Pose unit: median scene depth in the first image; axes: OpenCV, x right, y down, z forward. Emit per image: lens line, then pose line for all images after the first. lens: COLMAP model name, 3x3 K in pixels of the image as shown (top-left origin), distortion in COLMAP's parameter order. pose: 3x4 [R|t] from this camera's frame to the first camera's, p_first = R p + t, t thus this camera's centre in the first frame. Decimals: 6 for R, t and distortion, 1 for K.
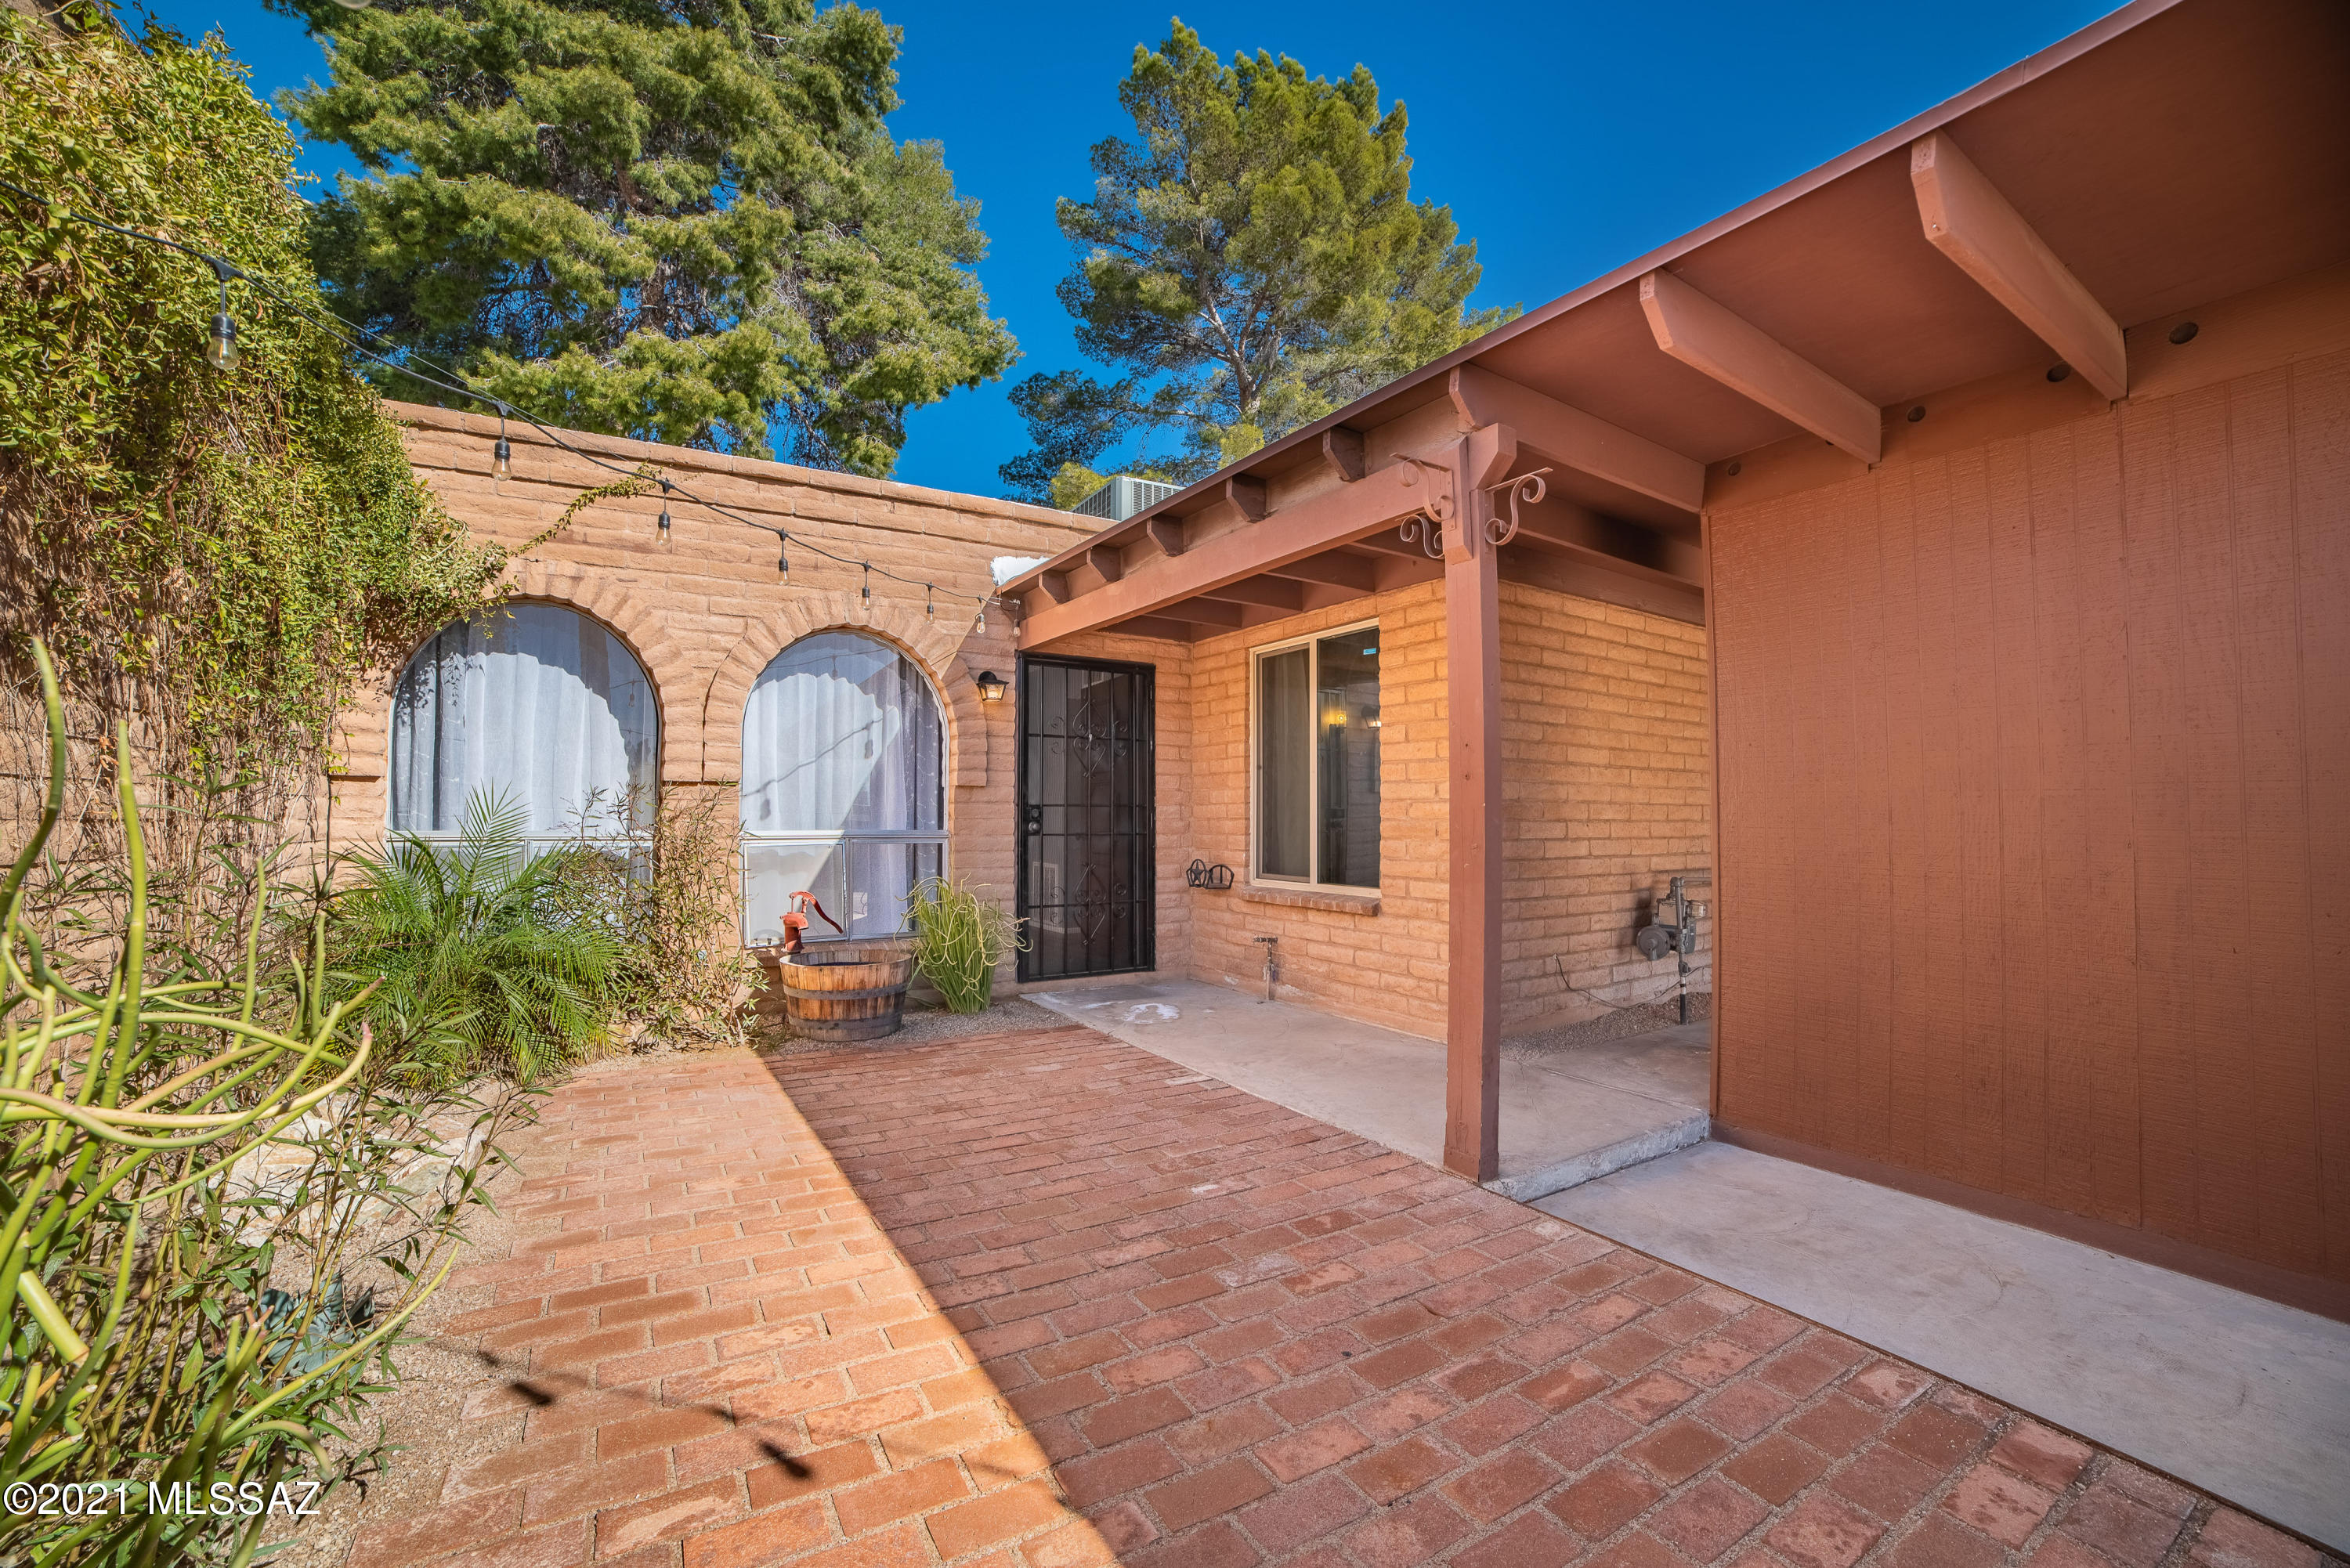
lens RADIAL K [[972.9, 0, 1189.7], [0, 972.9, 804.5], [0, 0, 1]] dist [-0.109010, 0.033405]
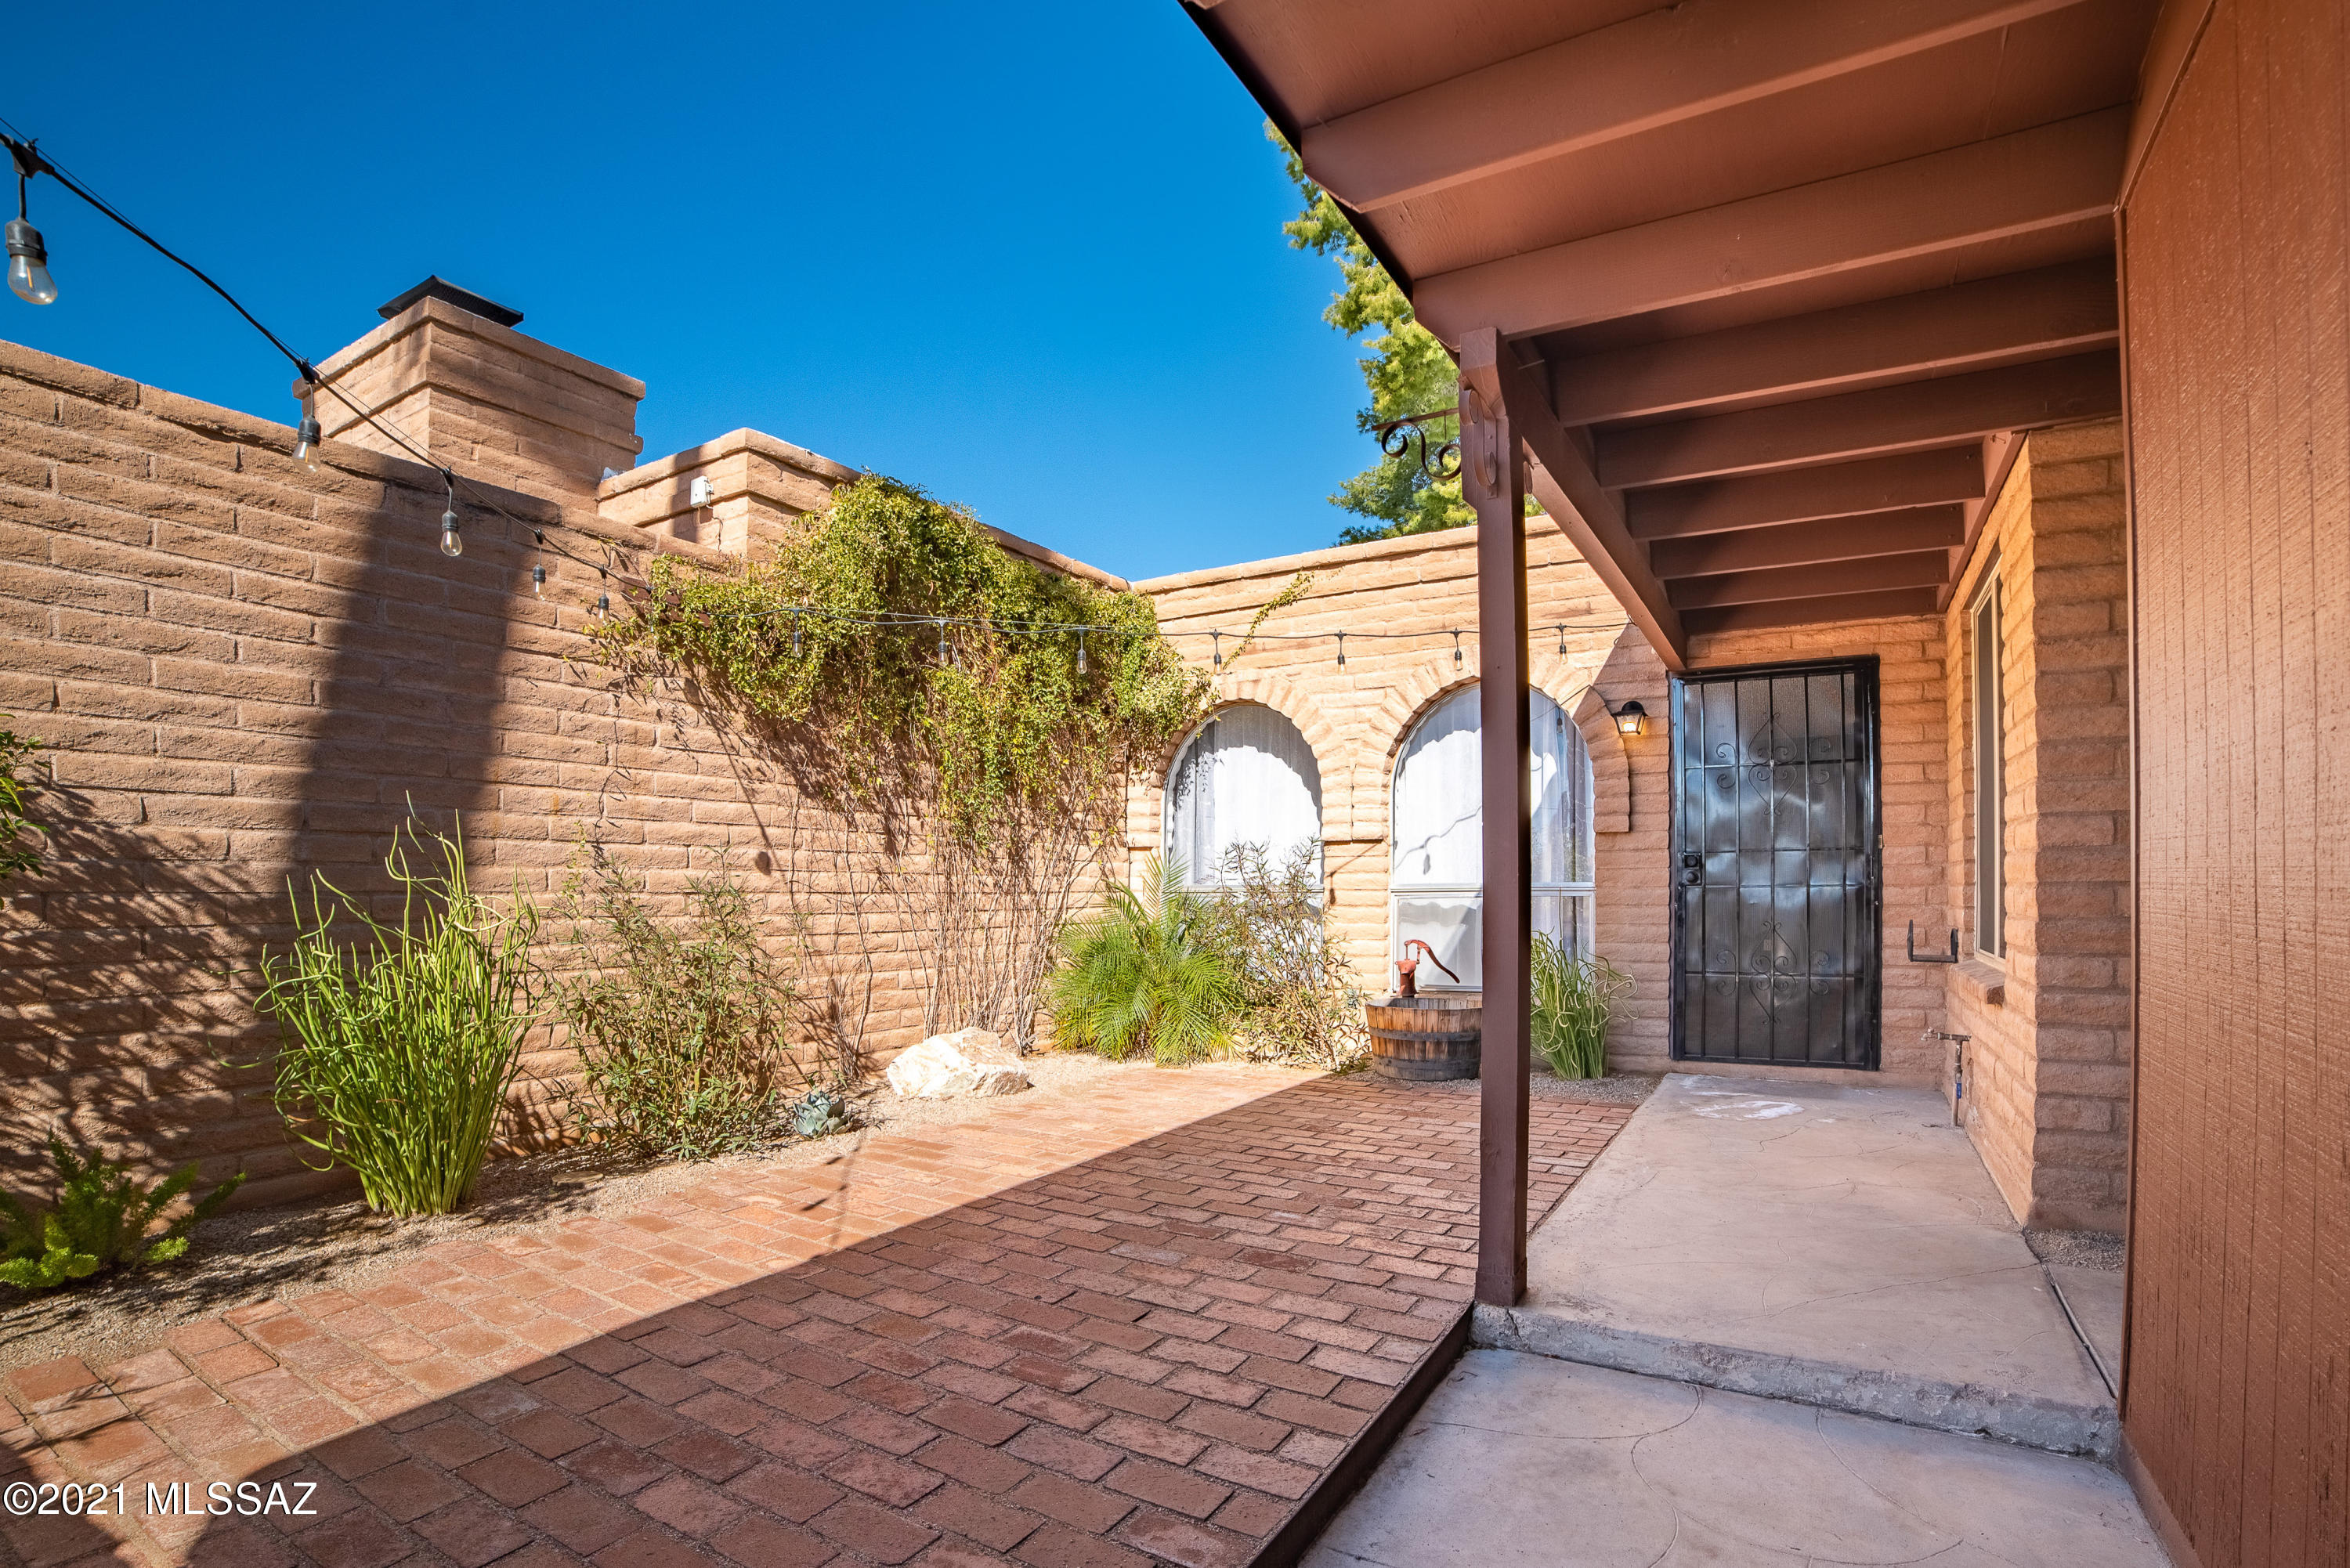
lens RADIAL K [[1122.4, 0, 1181.9], [0, 1122.4, 905.0], [0, 0, 1]] dist [-0.112961, 0.032838]
pose [[0.446181, 0.002272, -0.894940, 0.562205], [0.015816, 0.999821, 0.010423, 0.034615], [0.894803, -0.018805, 0.446065, 0.211373]]
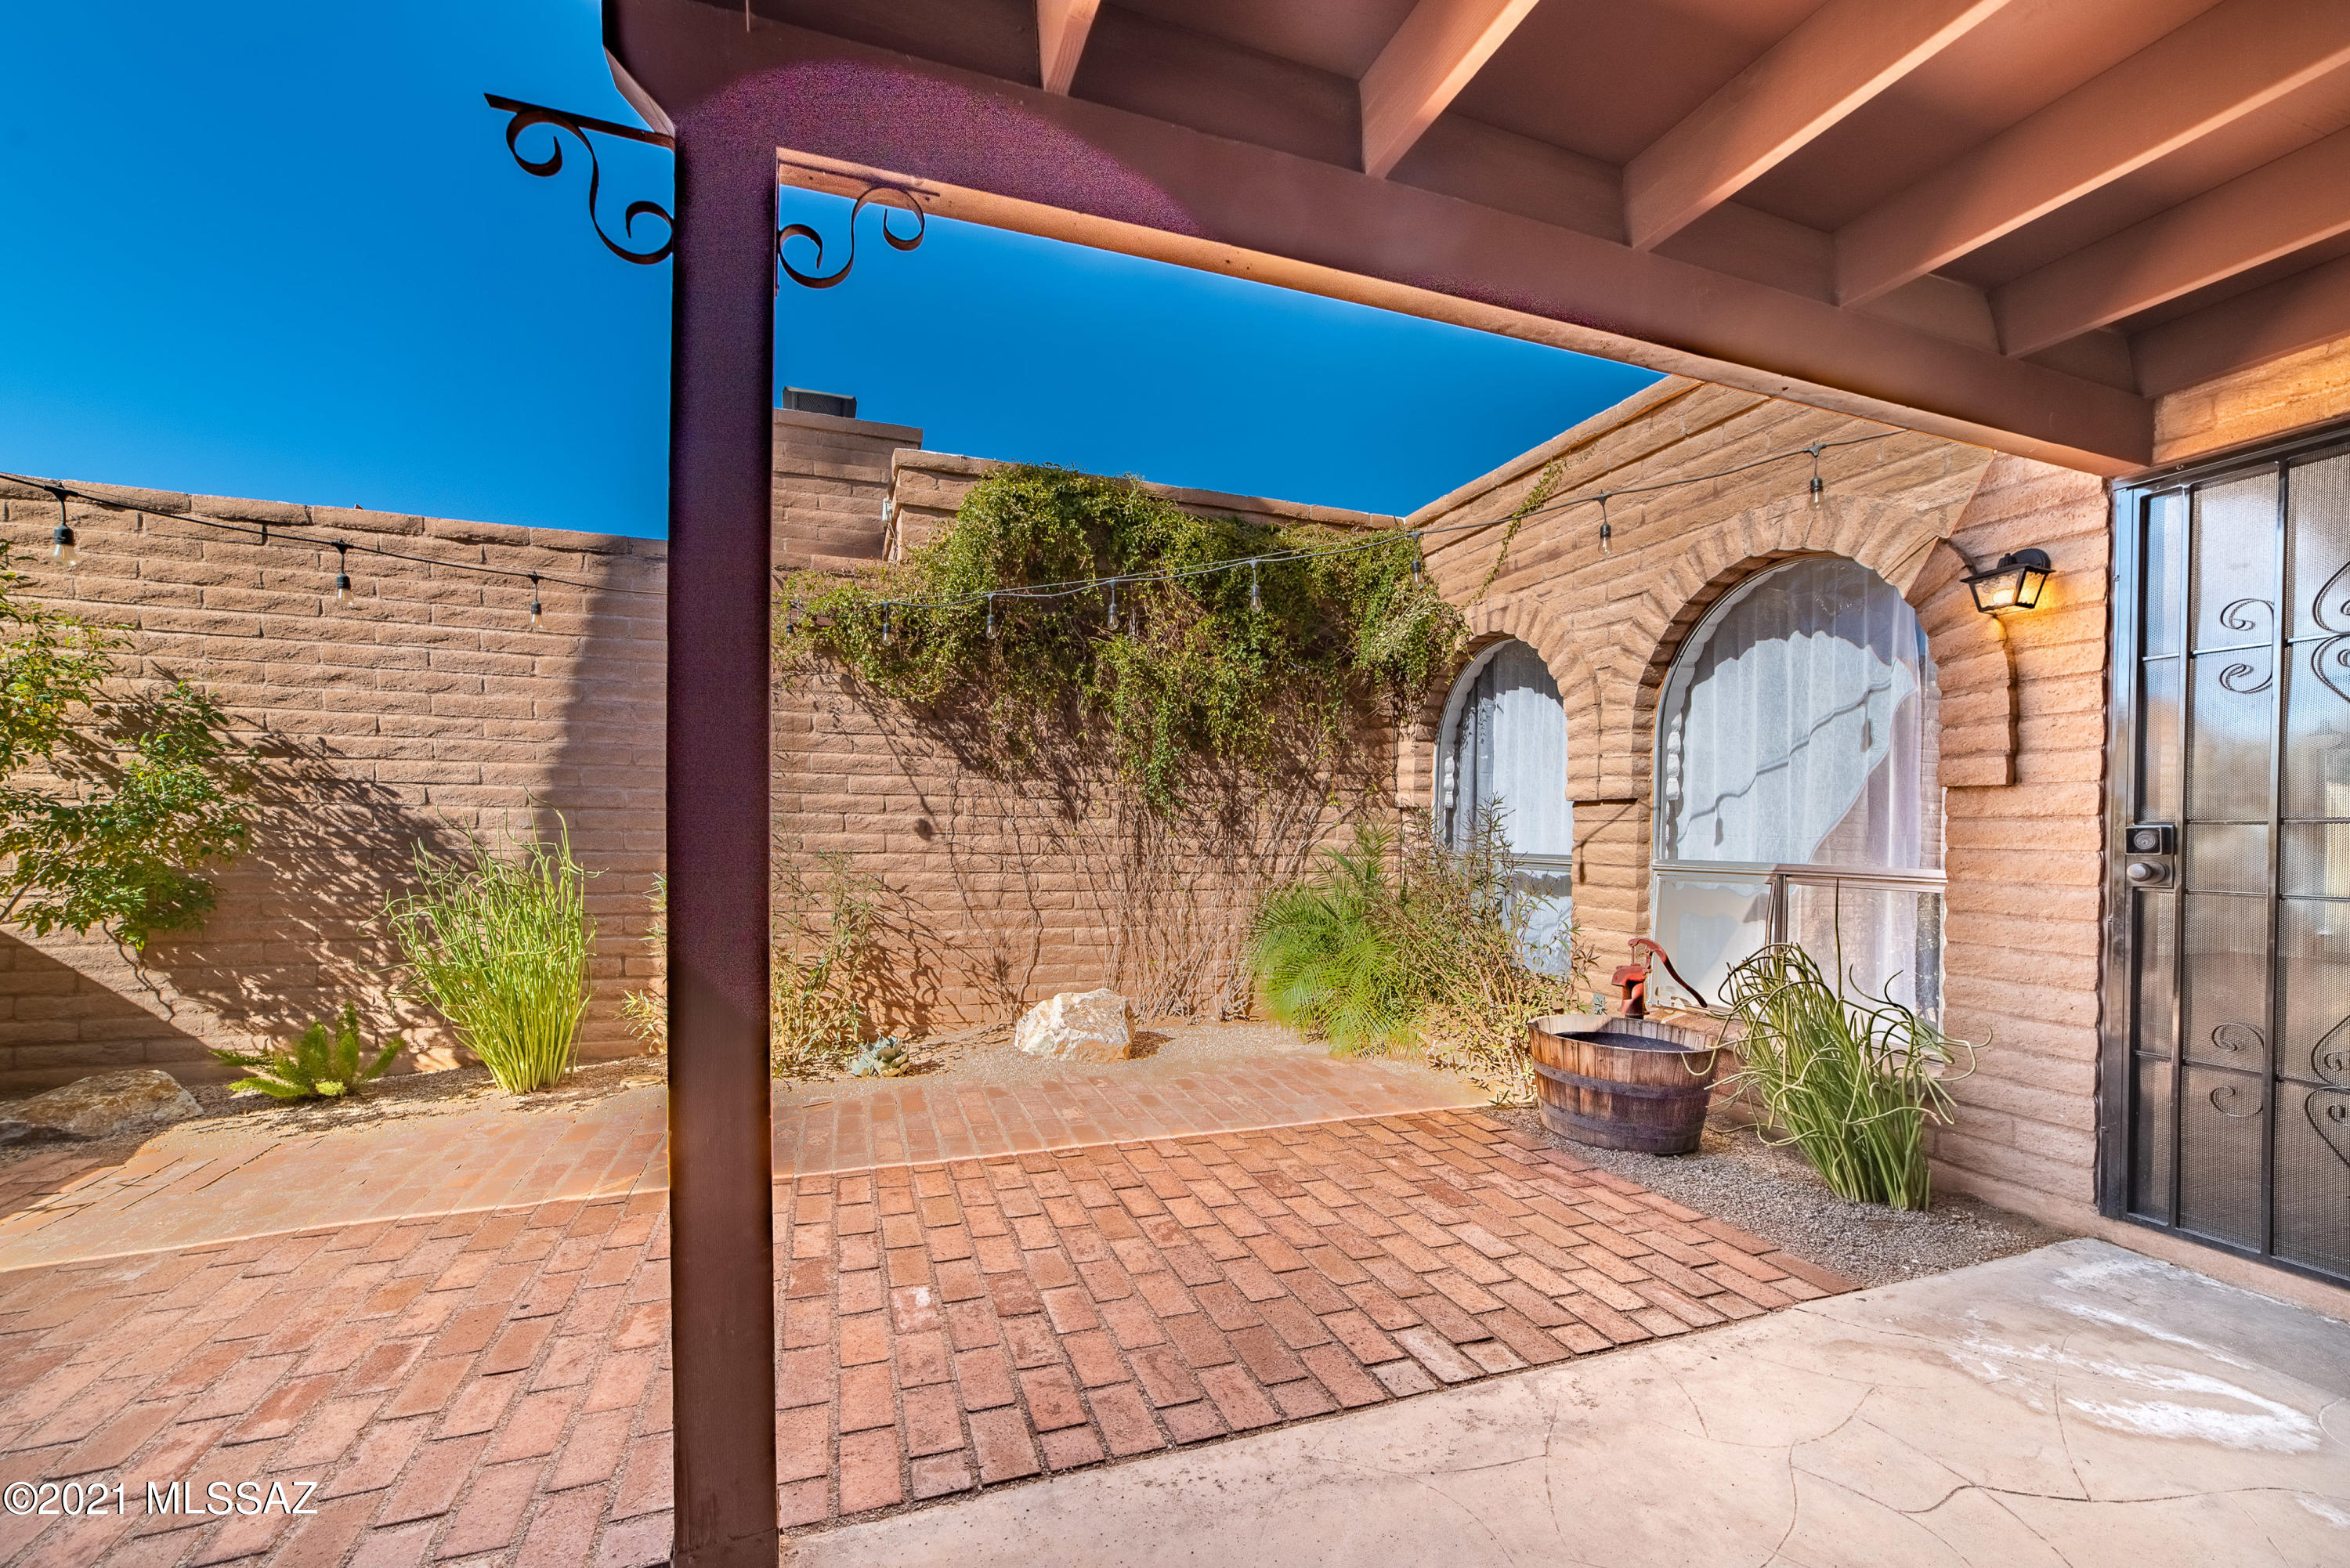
lens RADIAL K [[940.8, 0, 1131.1], [0, 940.8, 838.5], [0, 0, 1]] dist [-0.011641, 0.000650]
pose [[-0.243912, -0.000021, -0.969797, 0.402273], [-0.004301, 0.999990, 0.001060, 0.011568], [0.969788, 0.004430, -0.243909, 0.755546]]
